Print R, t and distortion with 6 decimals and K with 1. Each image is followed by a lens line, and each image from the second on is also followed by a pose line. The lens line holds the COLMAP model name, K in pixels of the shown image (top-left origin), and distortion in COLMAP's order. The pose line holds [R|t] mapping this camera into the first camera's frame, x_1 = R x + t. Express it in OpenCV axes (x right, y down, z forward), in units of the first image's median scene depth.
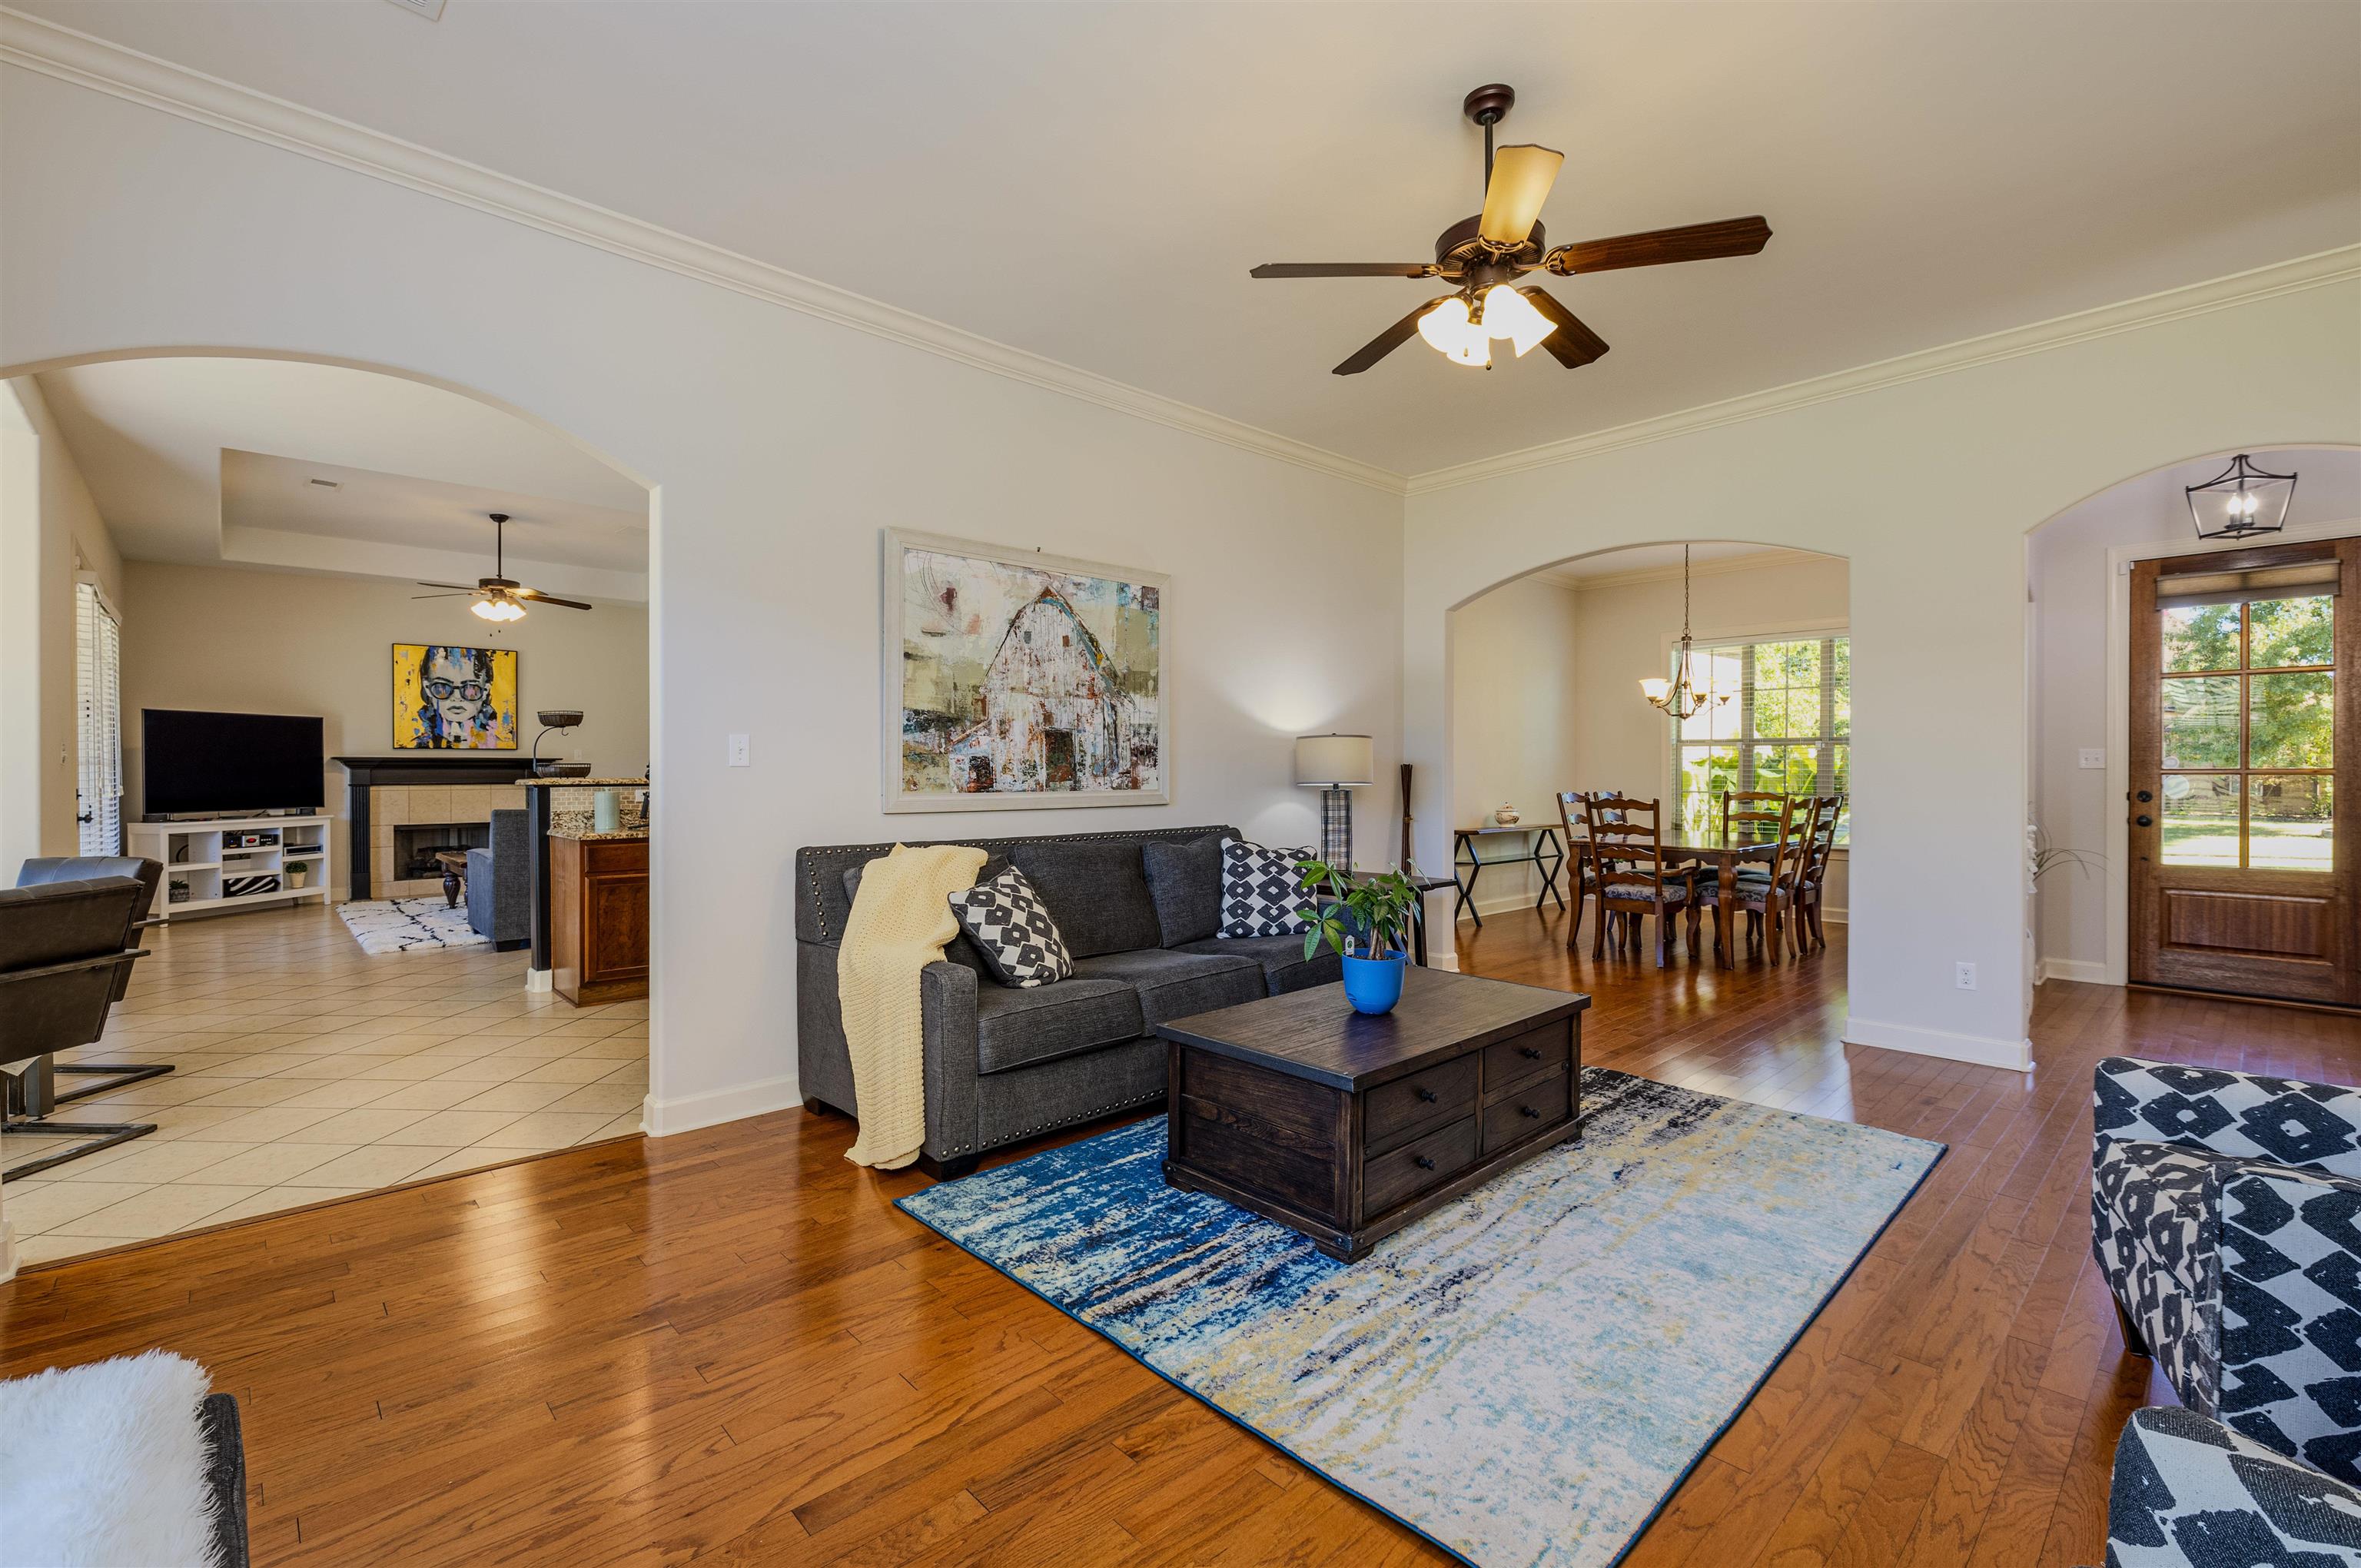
lens RADIAL K [[1019.1, 0, 1178.0], [0, 1019.1, 773.0], [0, 0, 1]] dist [-0.001156, -0.000119]
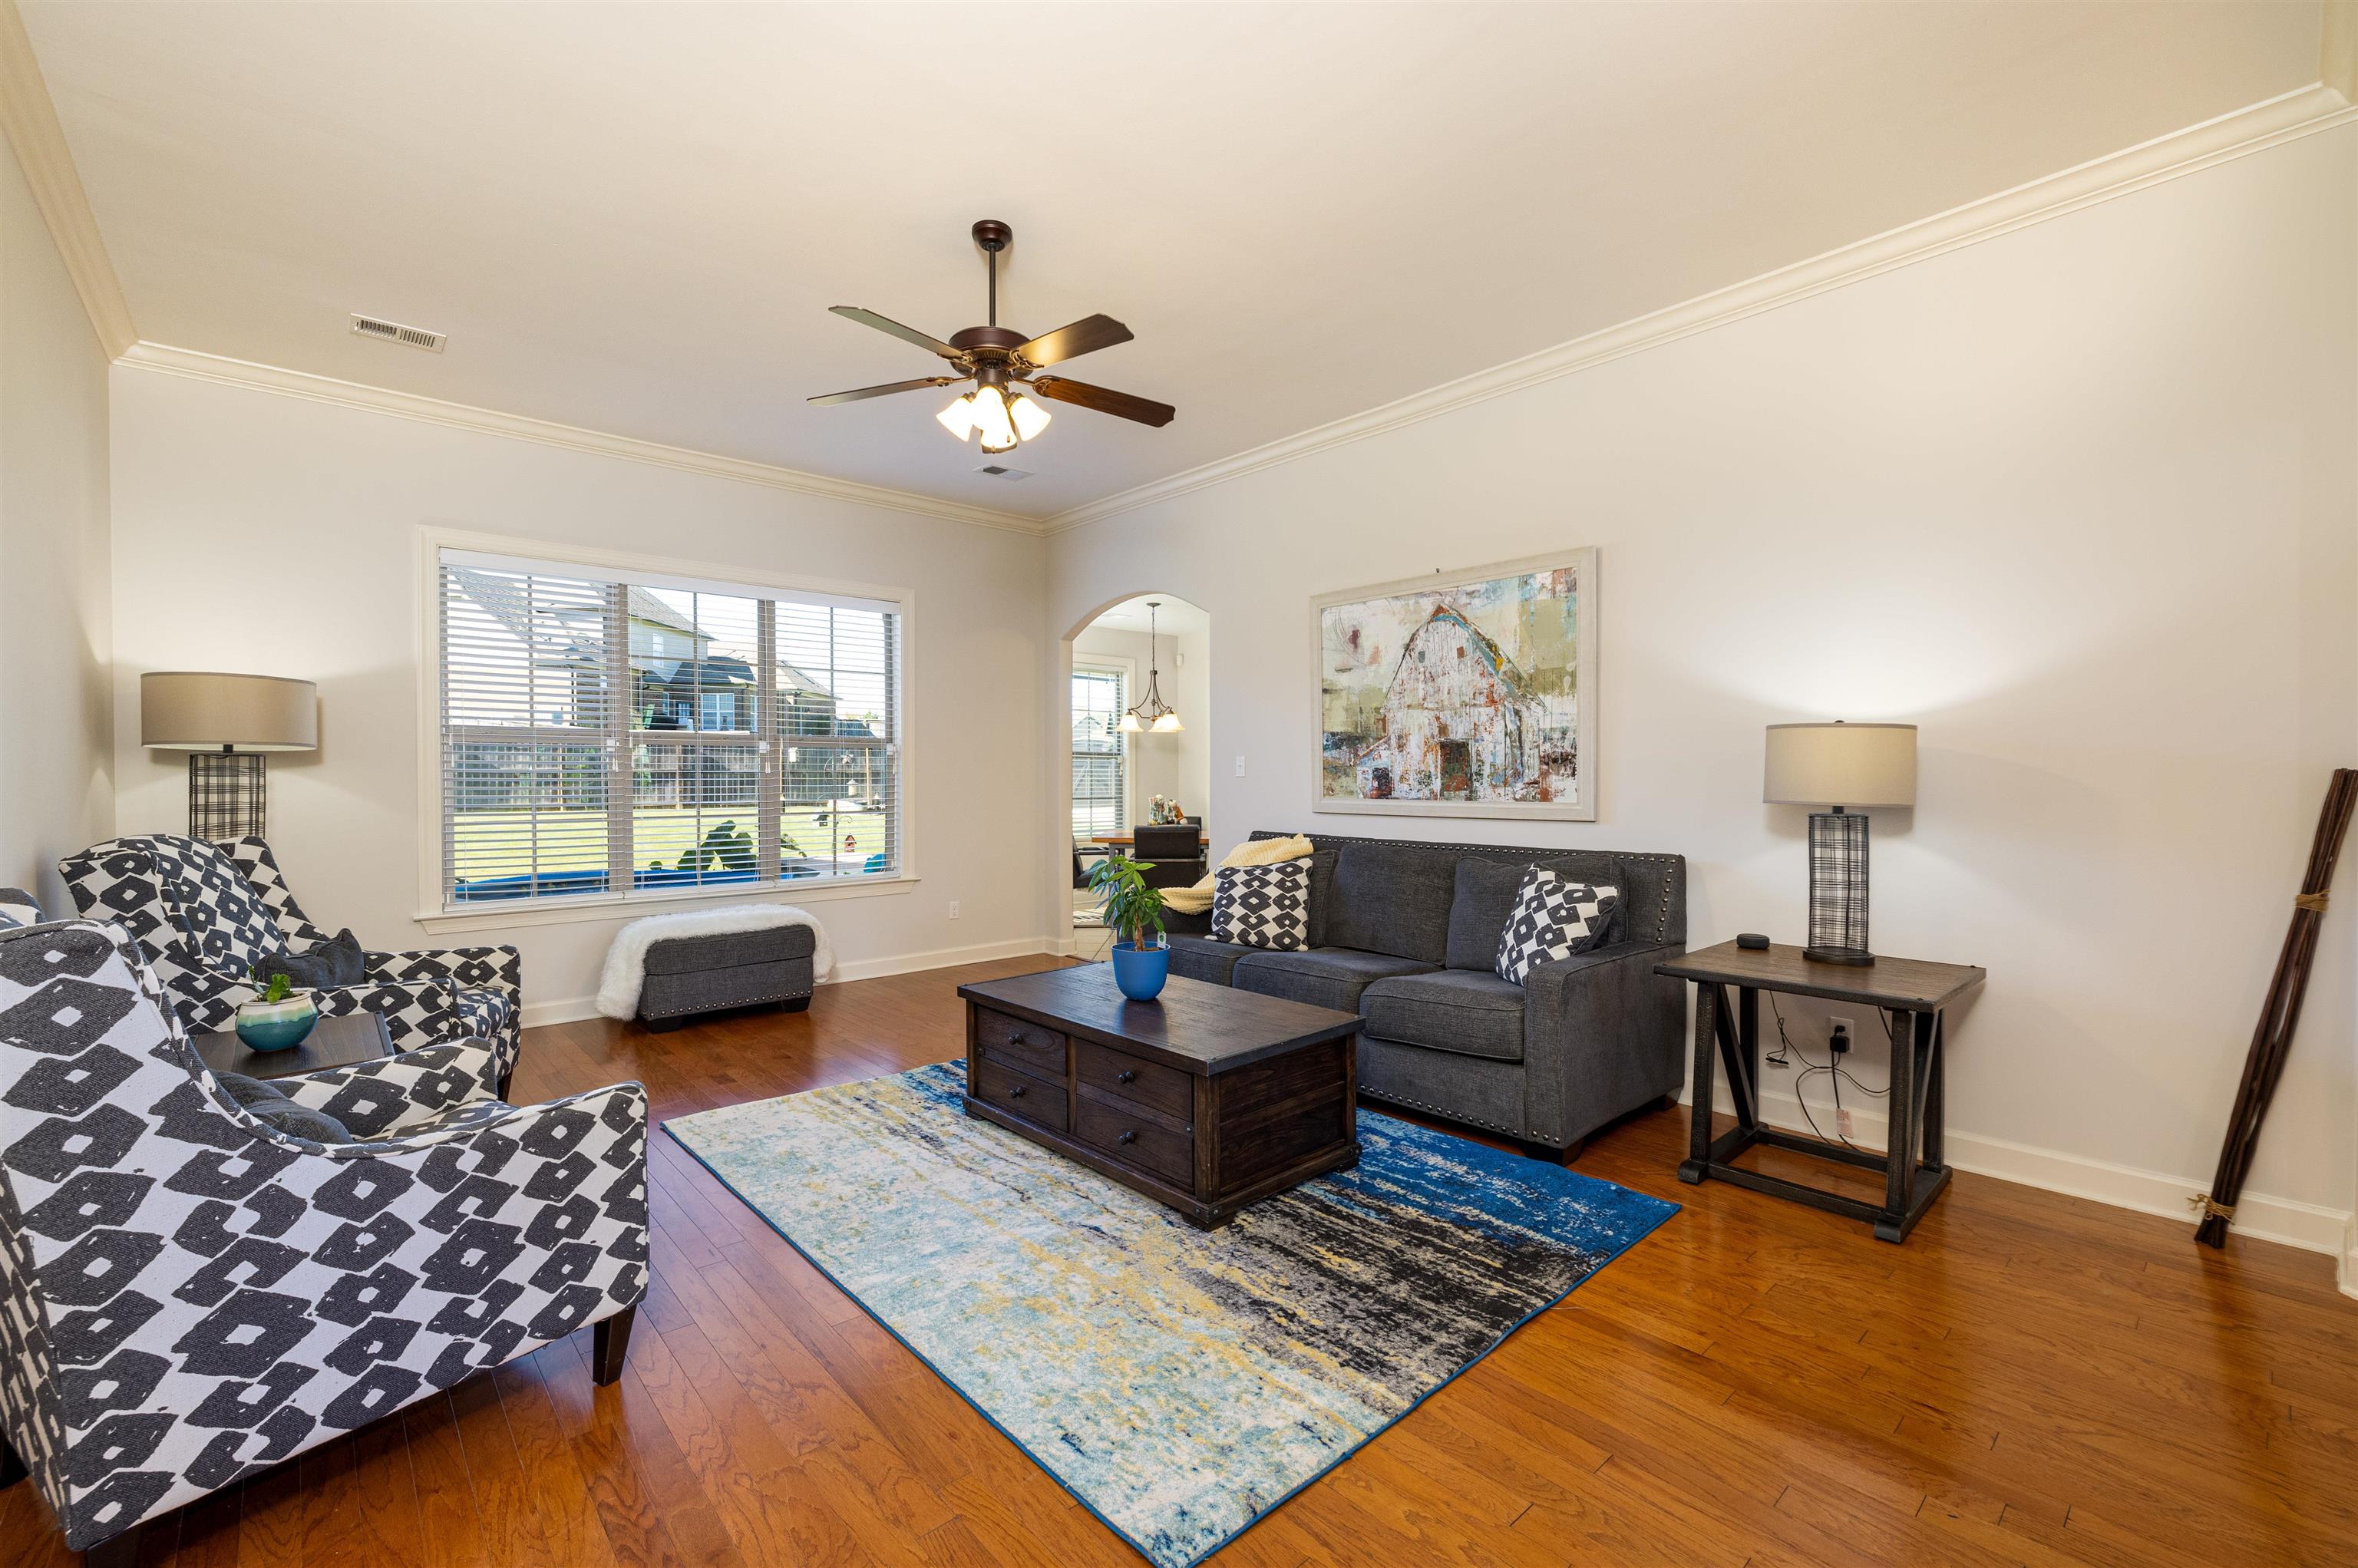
lens RADIAL K [[1017.7, 0, 1177.0], [0, 1017.7, 792.7], [0, 0, 1]] dist [-0.001156, -0.000119]
pose [[-0.029167, 0.032105, -0.999059, 0.950982], [0.013935, 0.999400, 0.031709, -0.027164], [0.999477, -0.012997, -0.029597, 0.776388]]
